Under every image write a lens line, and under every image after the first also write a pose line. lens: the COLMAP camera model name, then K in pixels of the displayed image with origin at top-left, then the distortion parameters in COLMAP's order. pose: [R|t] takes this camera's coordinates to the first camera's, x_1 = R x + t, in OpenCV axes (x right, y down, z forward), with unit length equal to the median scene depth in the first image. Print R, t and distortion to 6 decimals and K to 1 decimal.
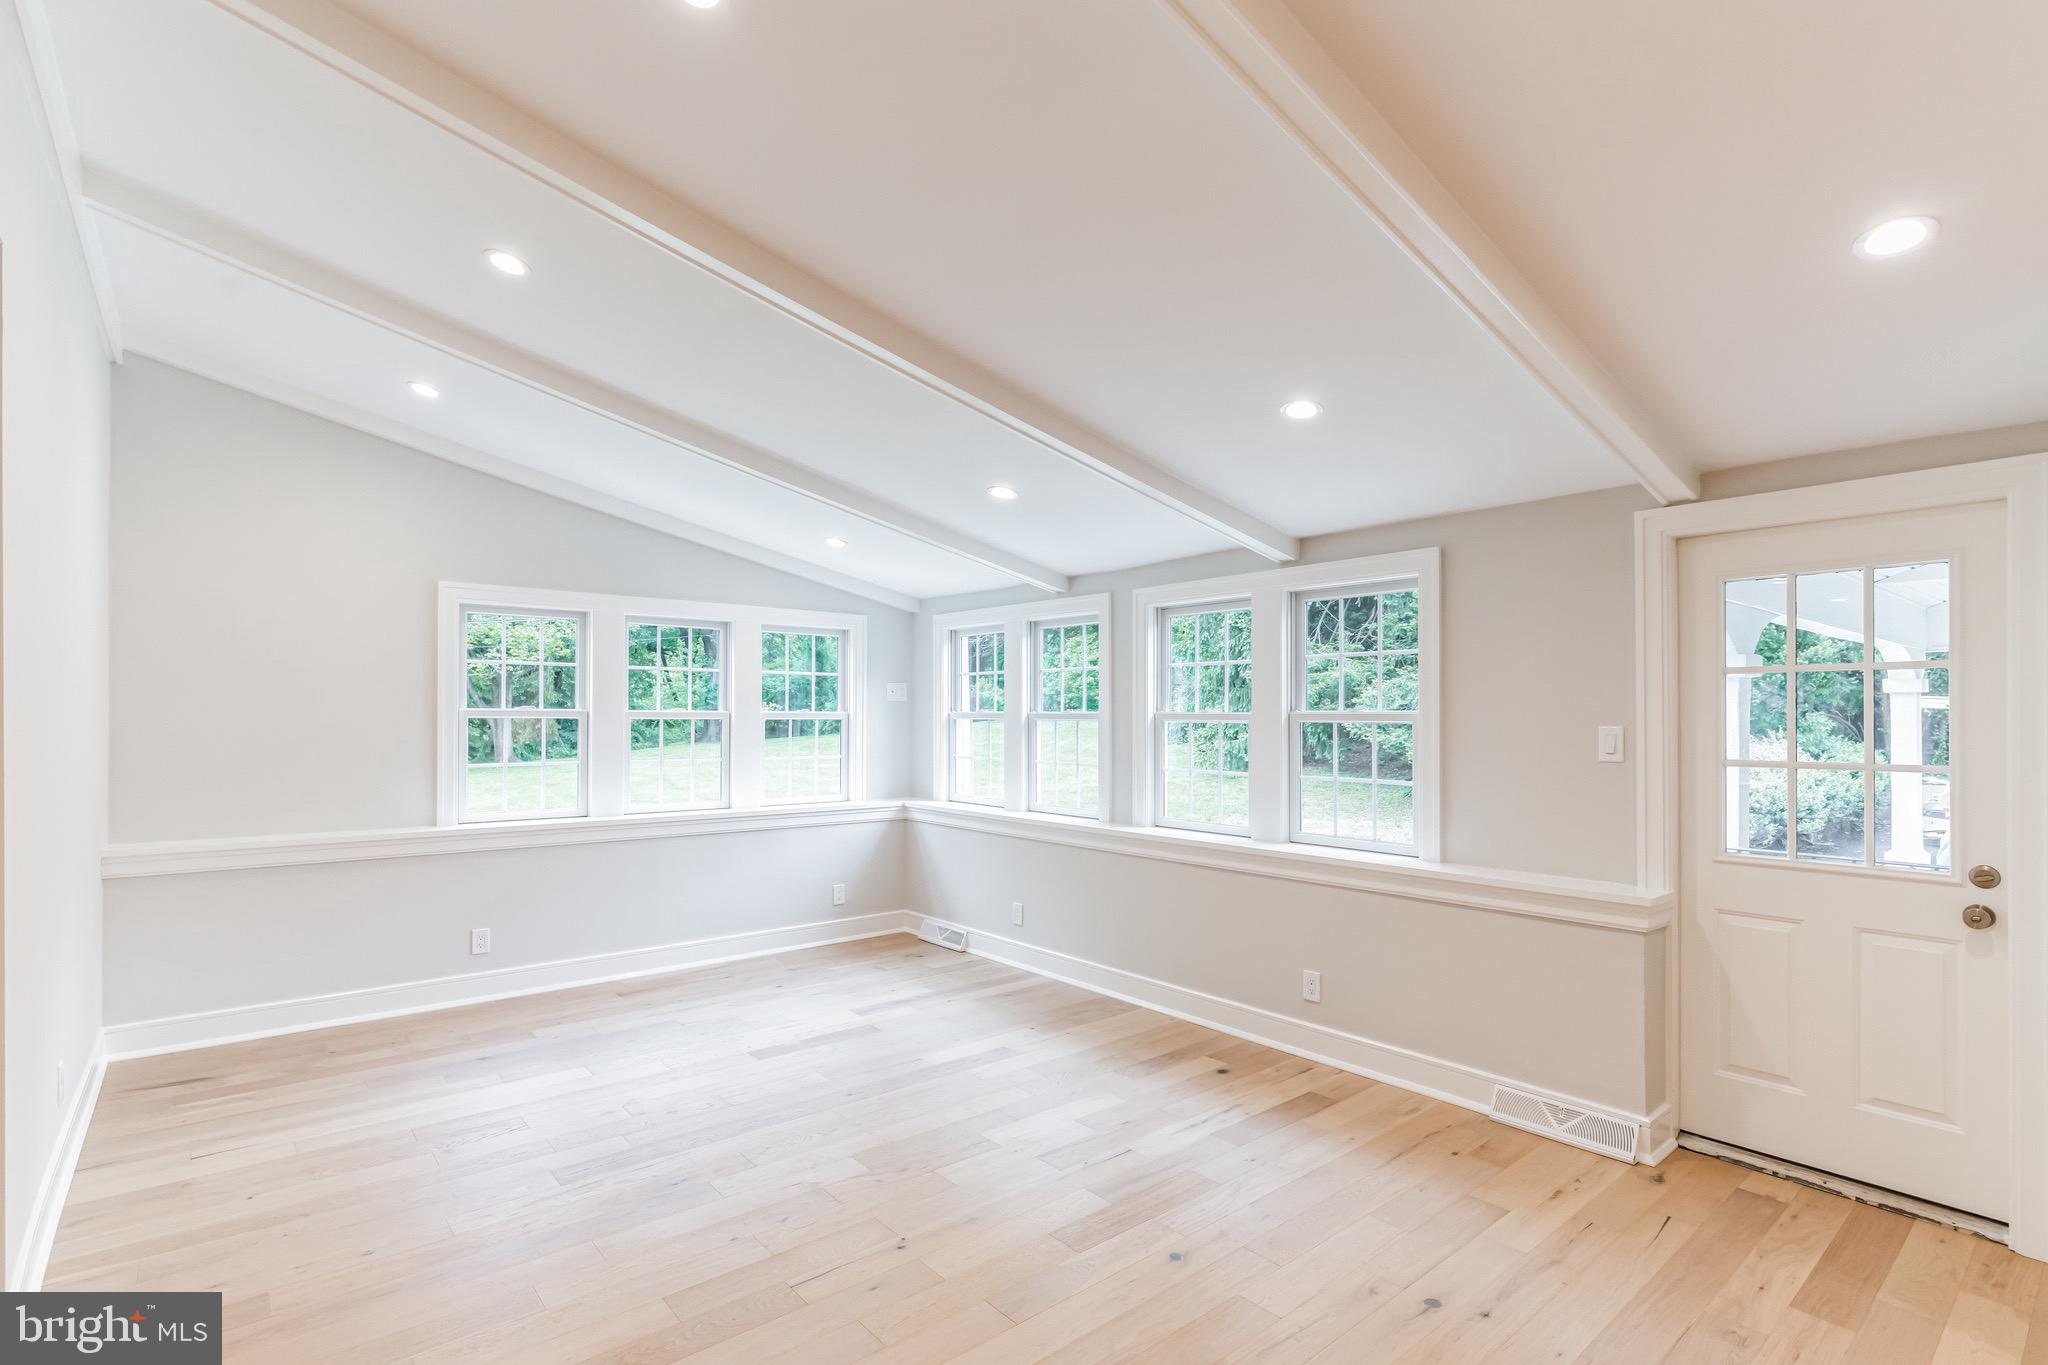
lens RADIAL K [[968.2, 0, 1014.4], [0, 968.2, 713.0], [0, 0, 1]] dist [0.000174, 0.000802]
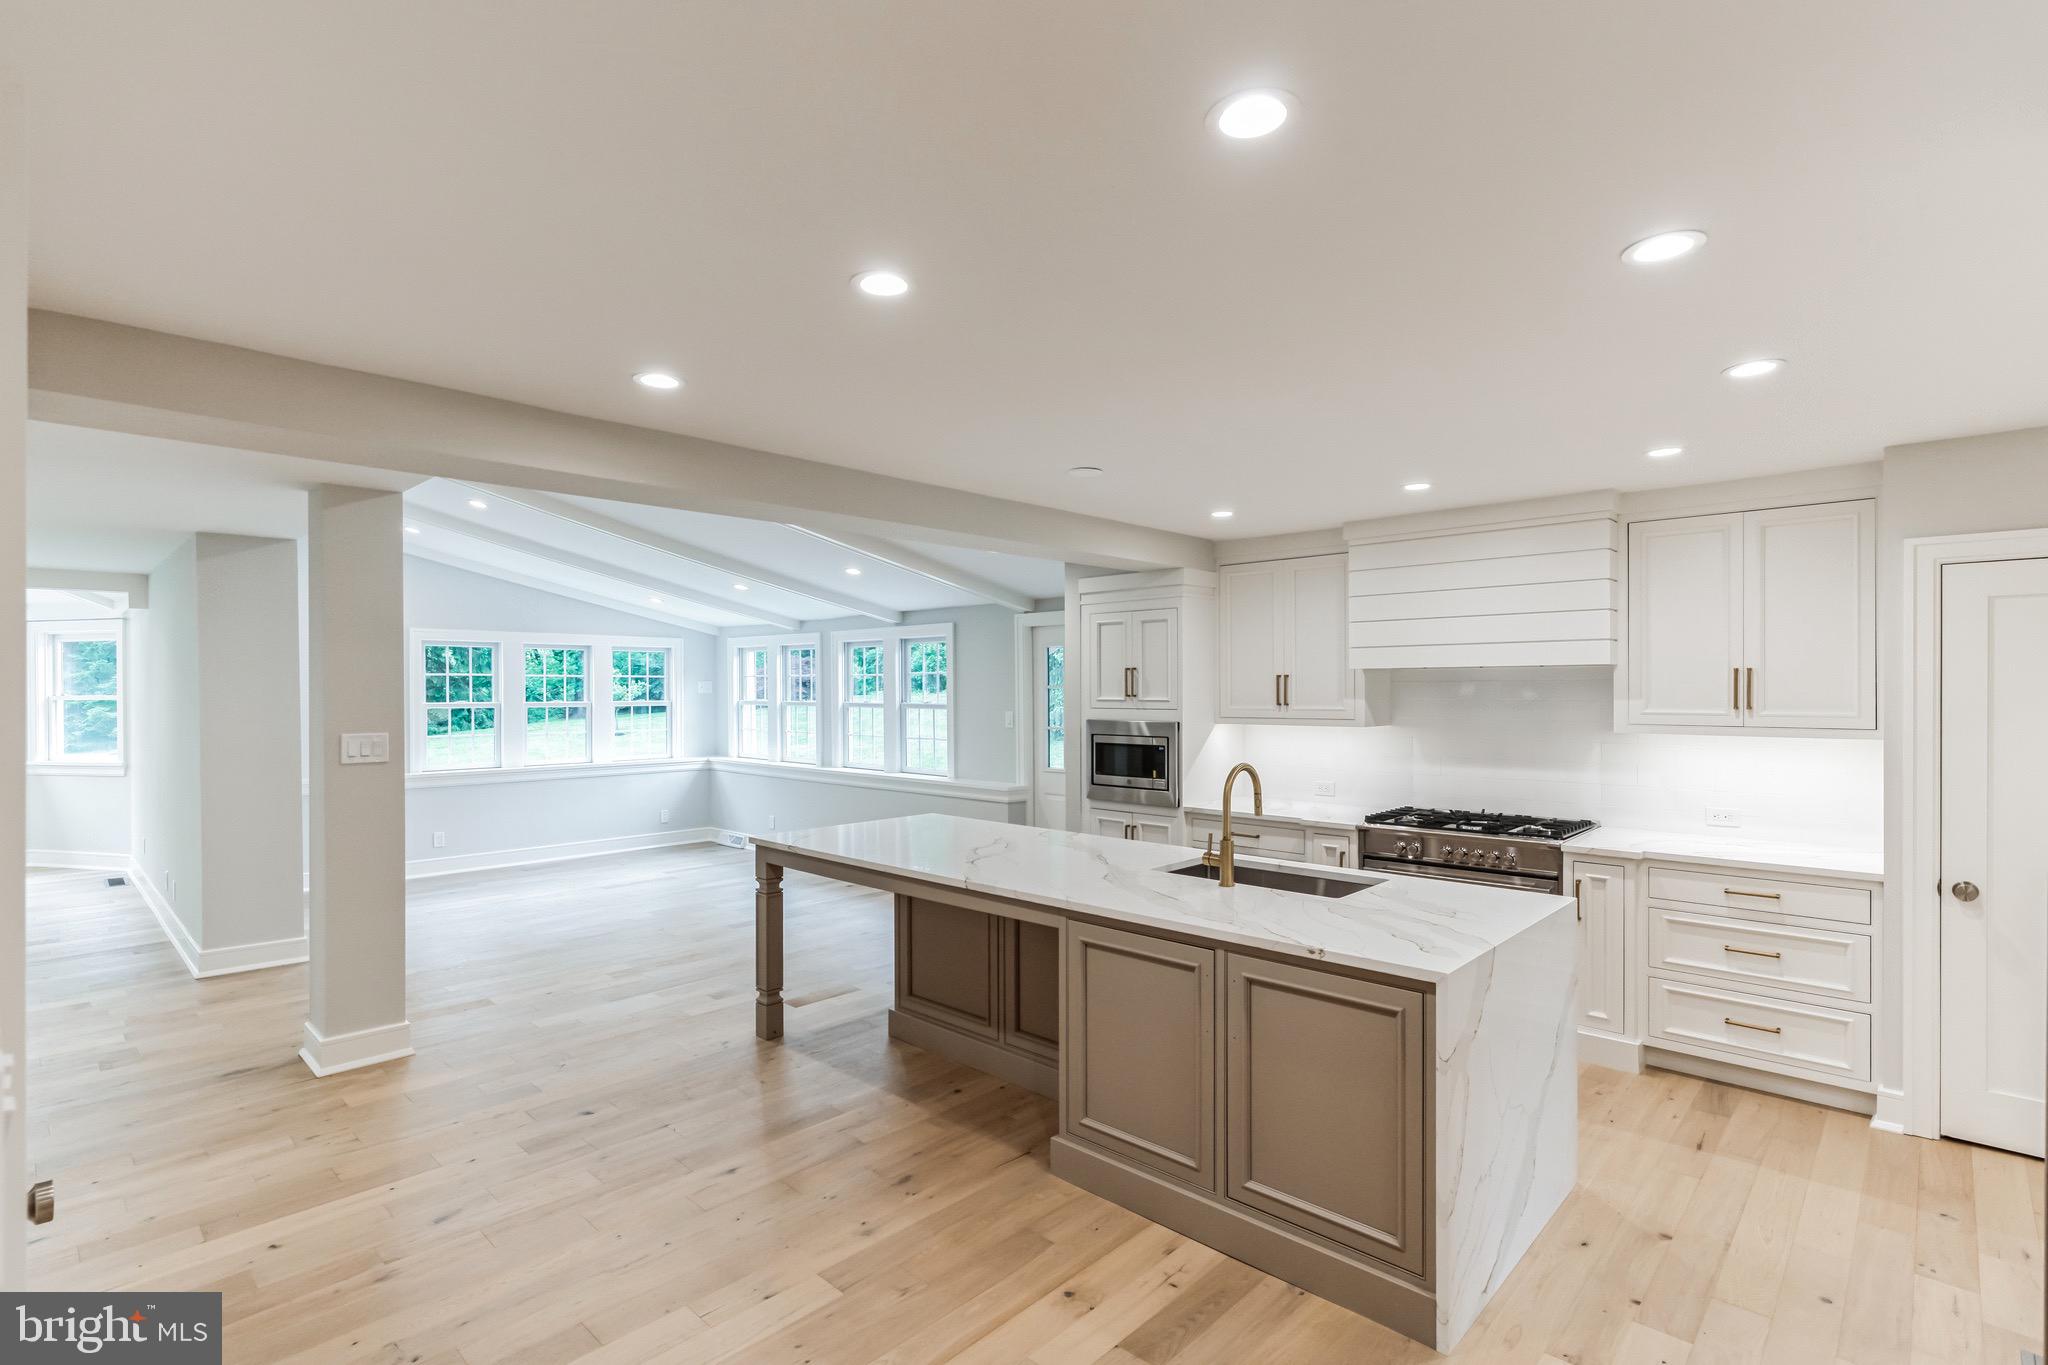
lens RADIAL K [[968.2, 0, 1006.9], [0, 968.2, 696.5], [0, 0, 1]] dist [0.000174, 0.000802]
pose [[0.994003, -0.004576, 0.109257, 0.246886], [0.003416, 0.999936, 0.010801, -0.028811], [-0.109299, -0.010363, 0.993955, -0.768481]]
